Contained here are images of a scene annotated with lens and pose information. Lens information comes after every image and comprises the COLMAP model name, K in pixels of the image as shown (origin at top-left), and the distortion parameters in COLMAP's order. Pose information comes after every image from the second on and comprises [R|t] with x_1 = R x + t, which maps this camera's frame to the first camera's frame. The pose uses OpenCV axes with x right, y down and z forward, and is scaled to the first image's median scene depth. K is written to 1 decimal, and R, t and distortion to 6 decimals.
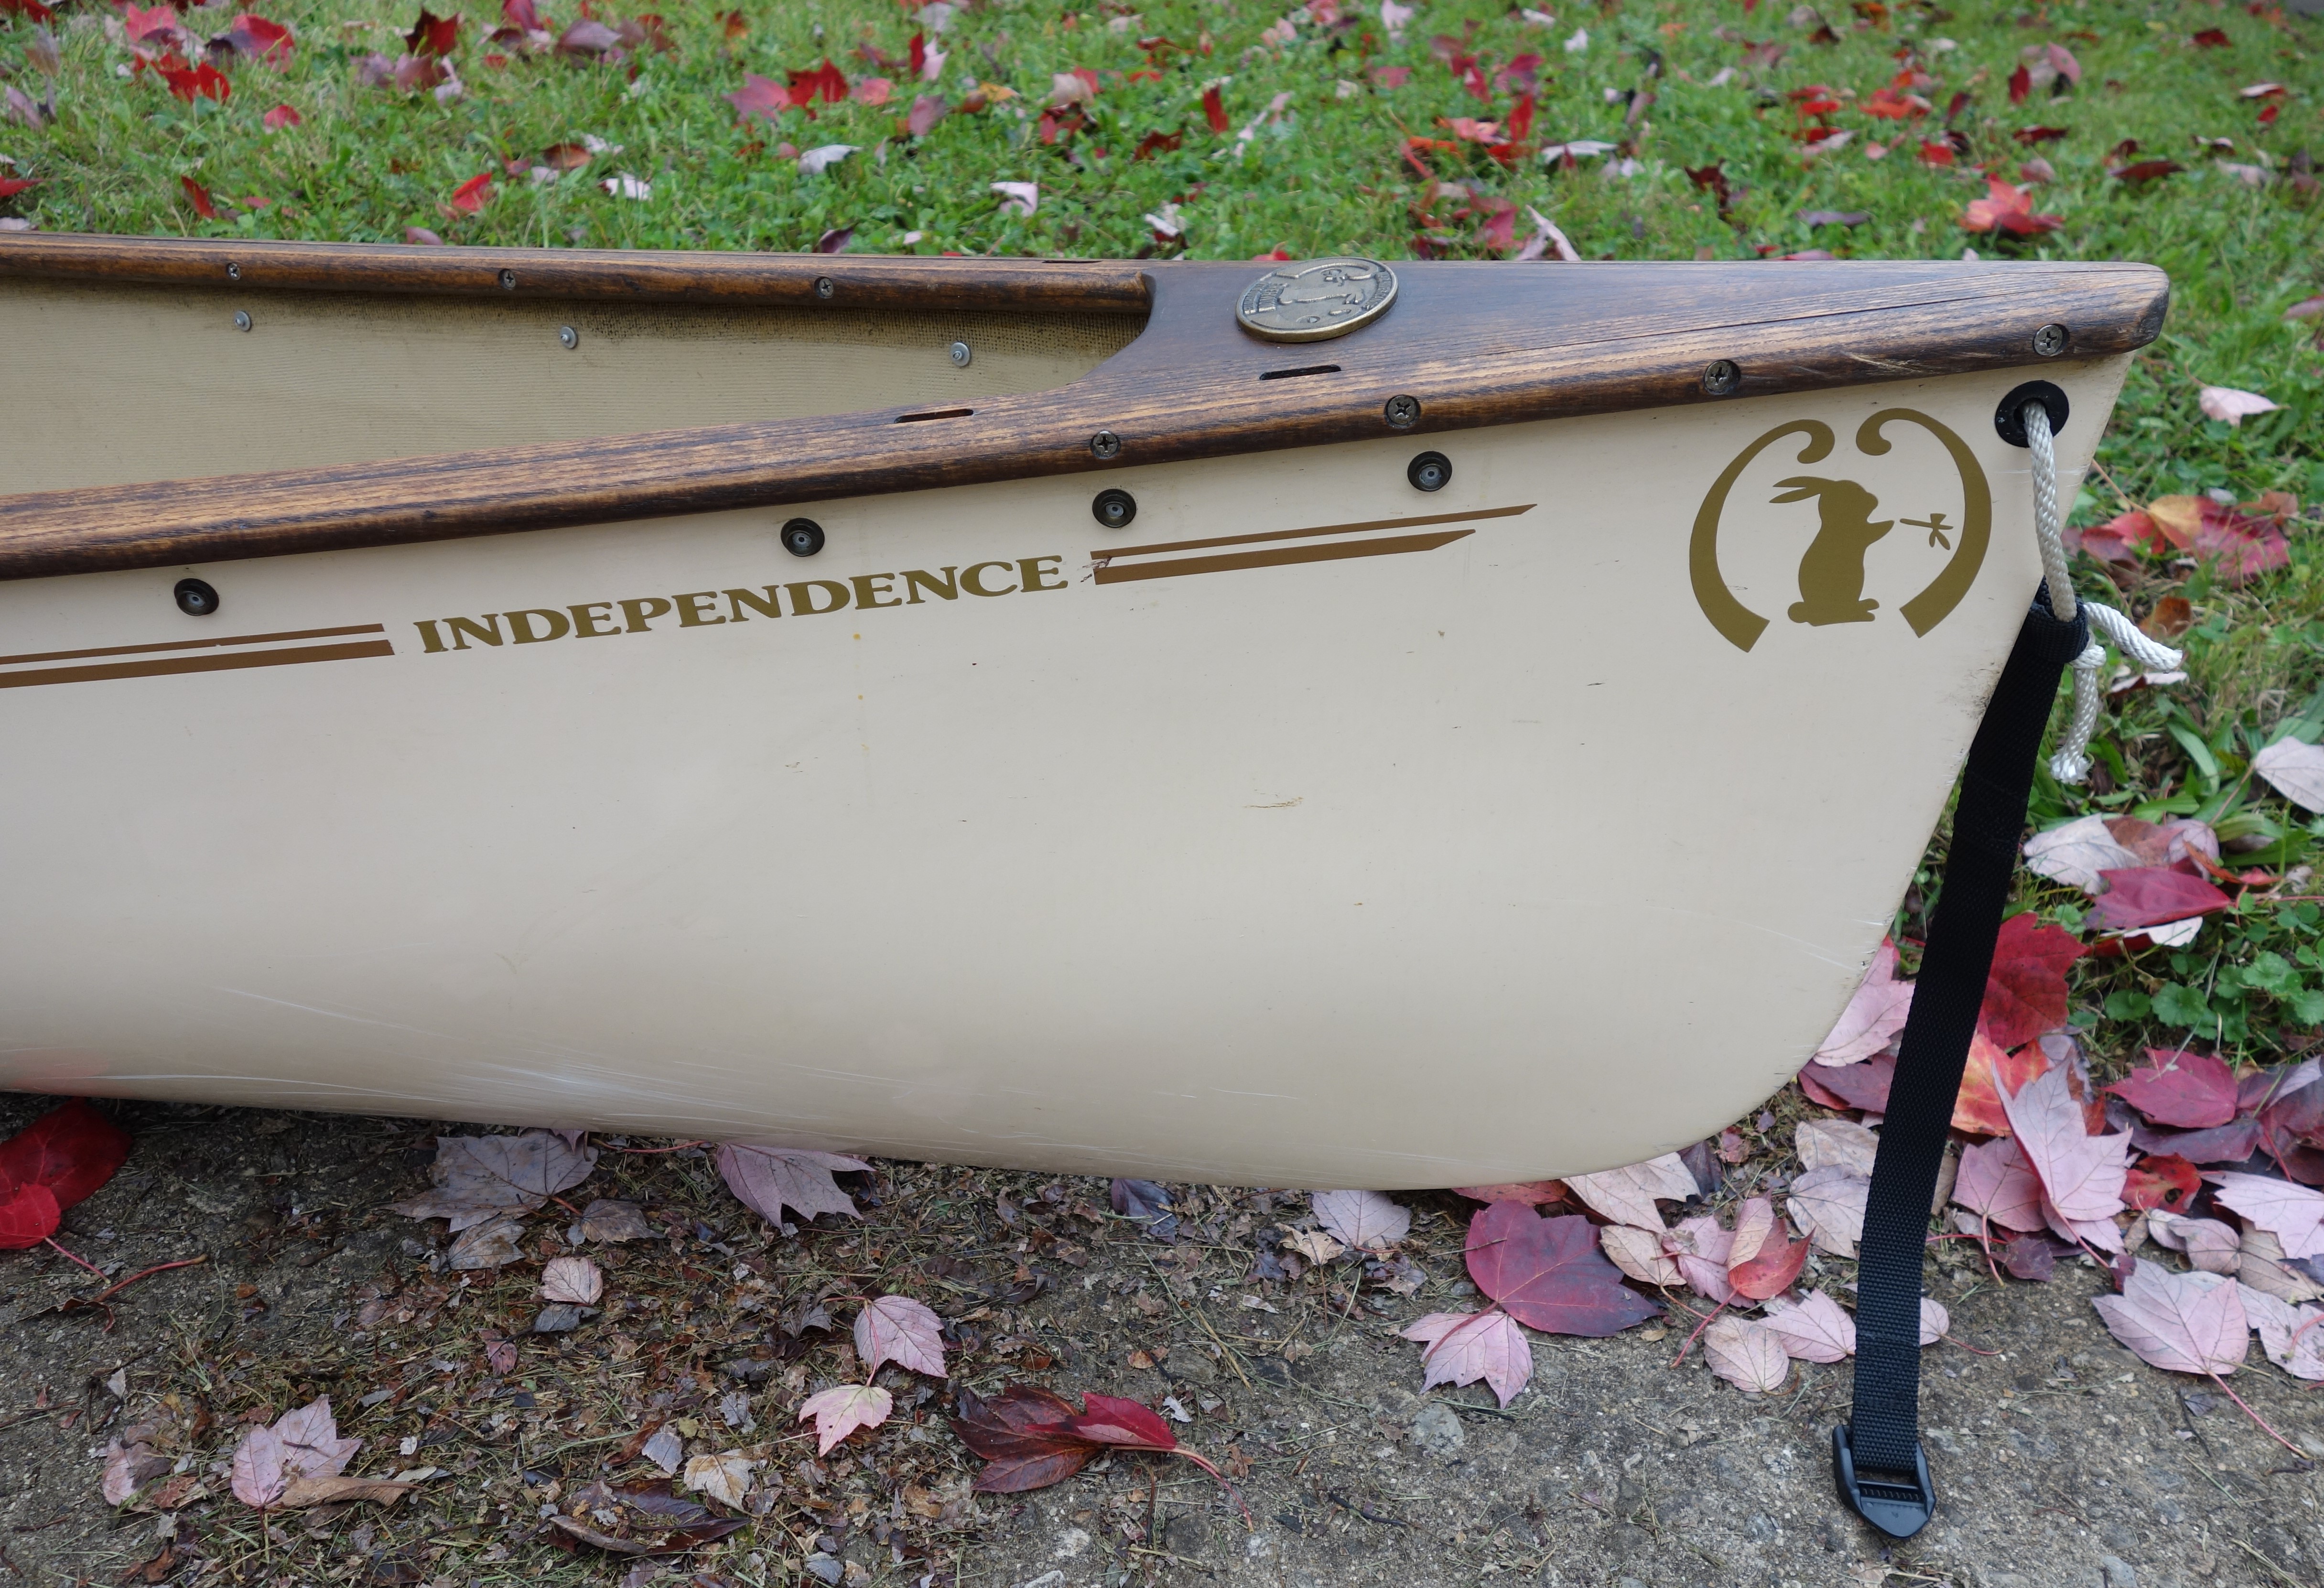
lens RADIAL K [[2009.7, 0, 1163.7], [0, 2009.7, 793.0], [0, 0, 1]] dist [0.010490, -0.004927]
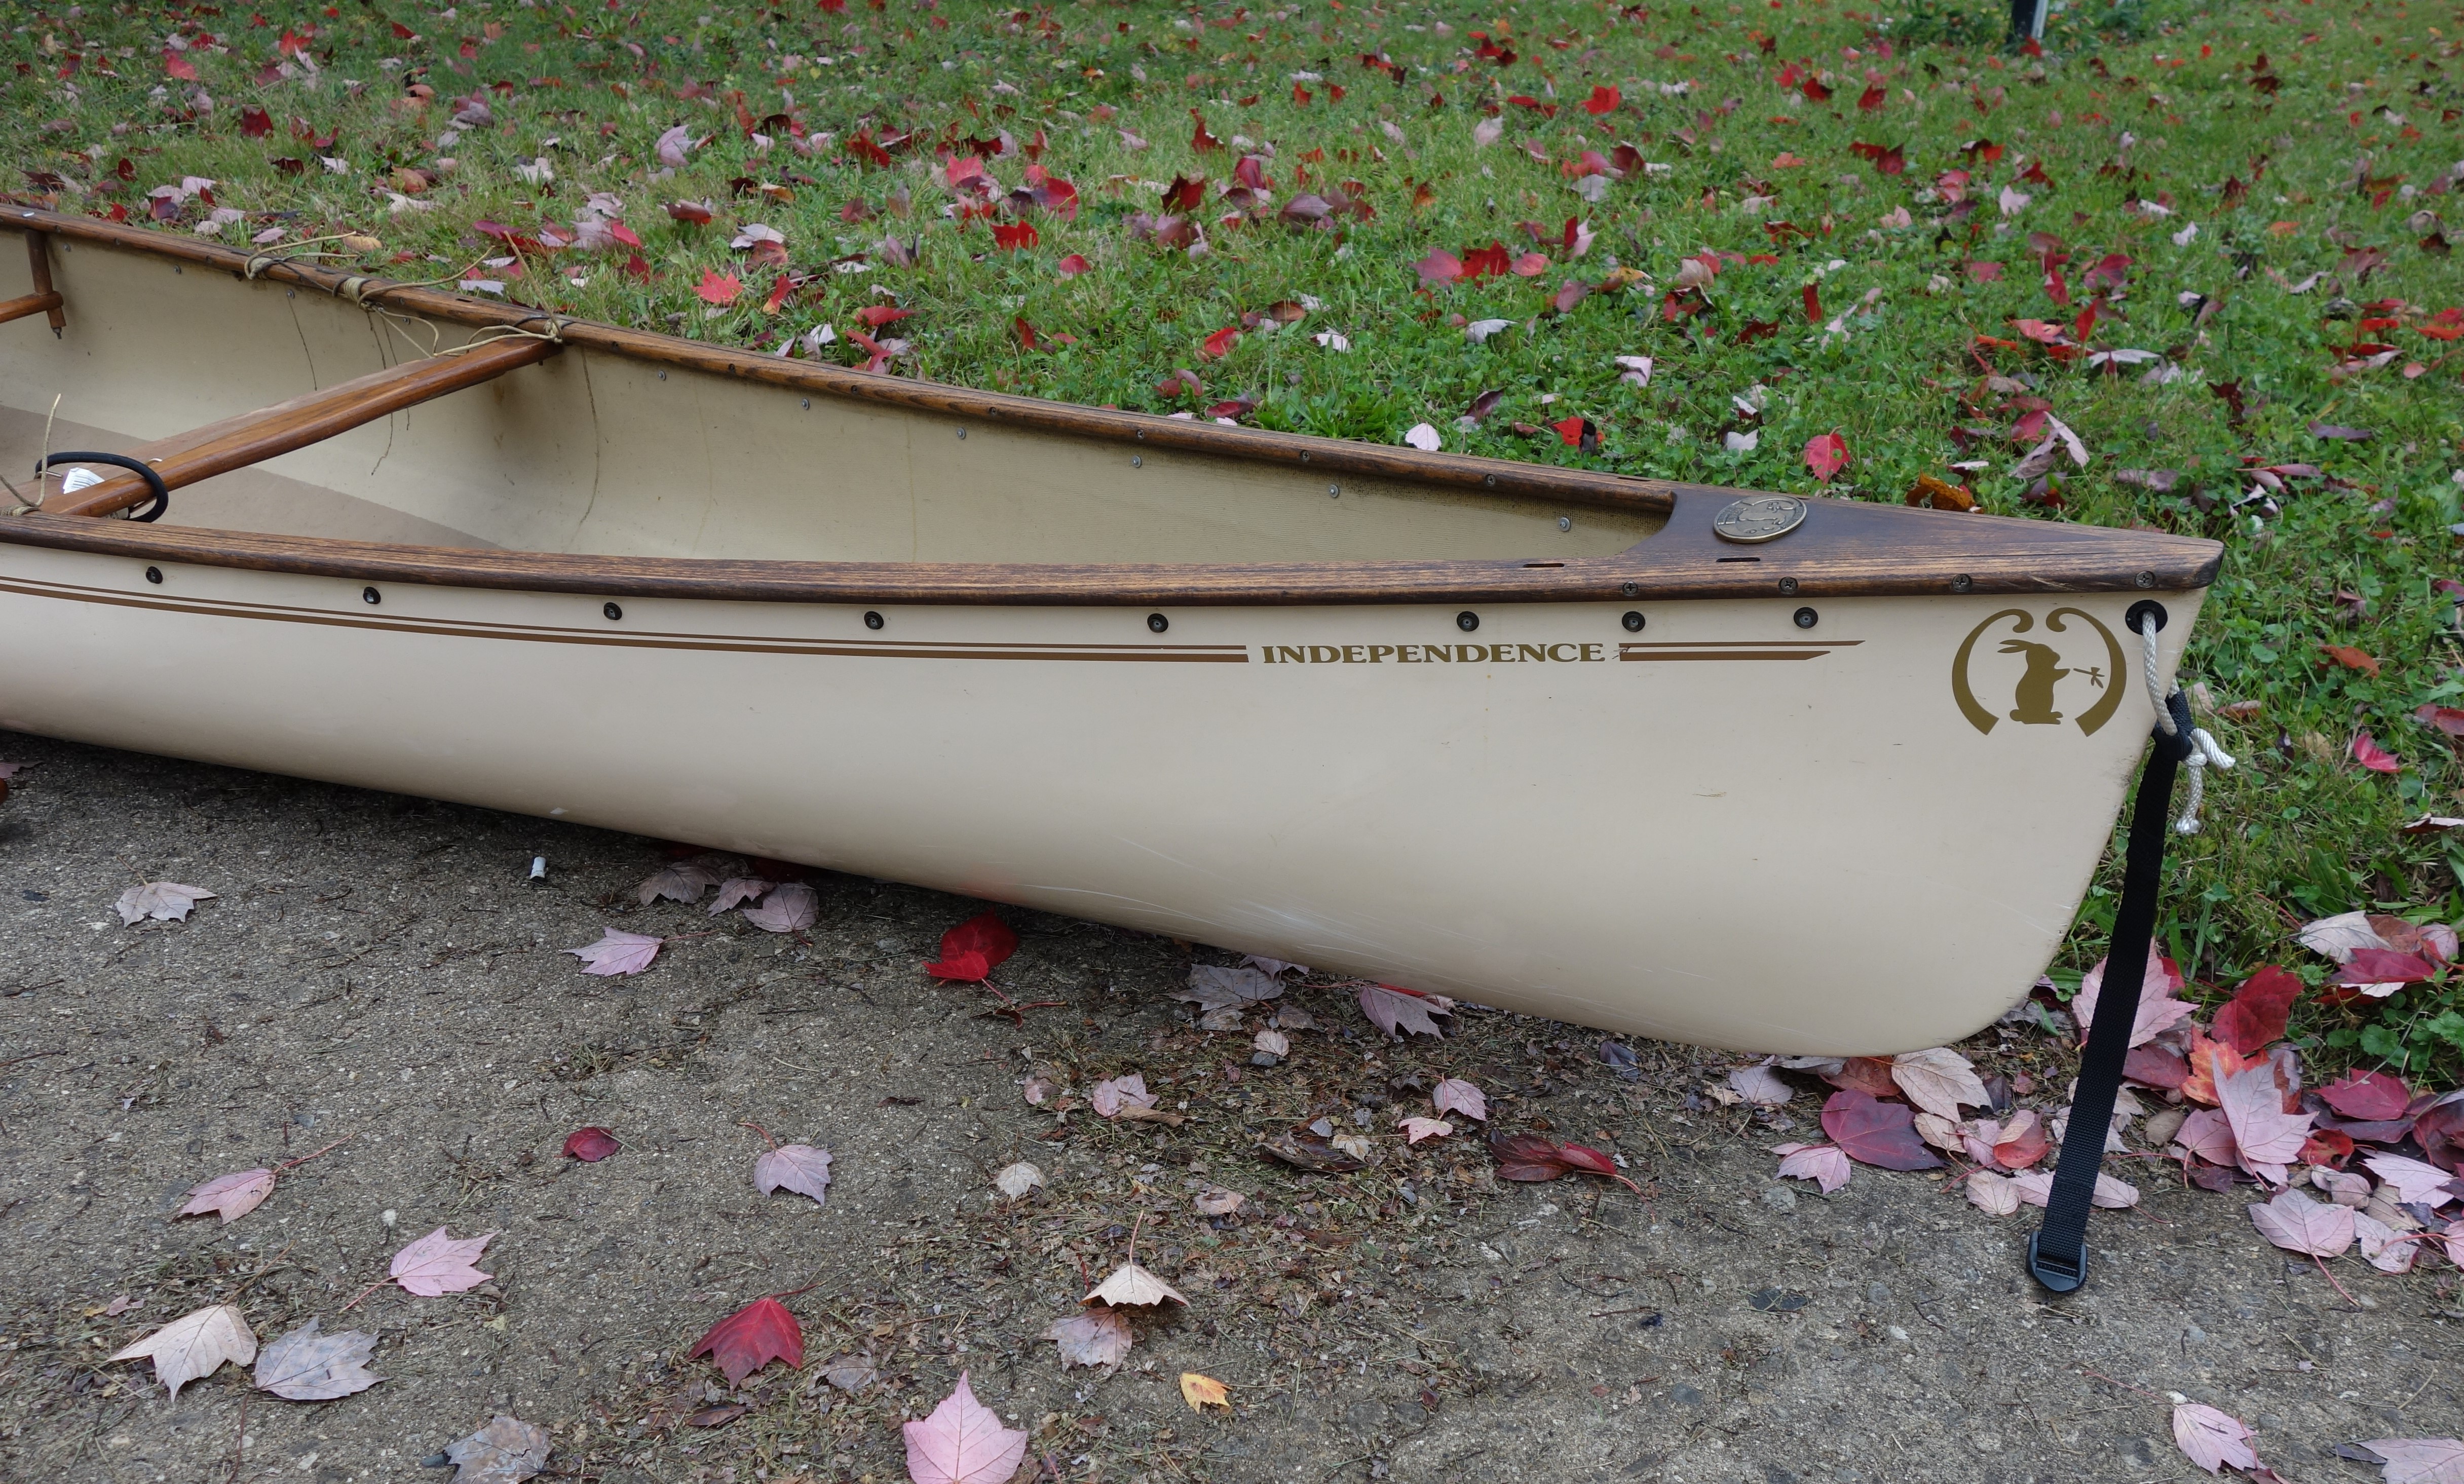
lens RADIAL K [[2144.8, 0, 1244.2], [0, 2144.8, 760.8], [0, 0, 1]] dist [-0.014795, 0.010665]
pose [[0.964738, 0.108296, -0.239901, 0.087249], [-0.123981, 0.990961, -0.051236, 0.098936], [0.232184, 0.079173, 0.969444, -0.743665]]
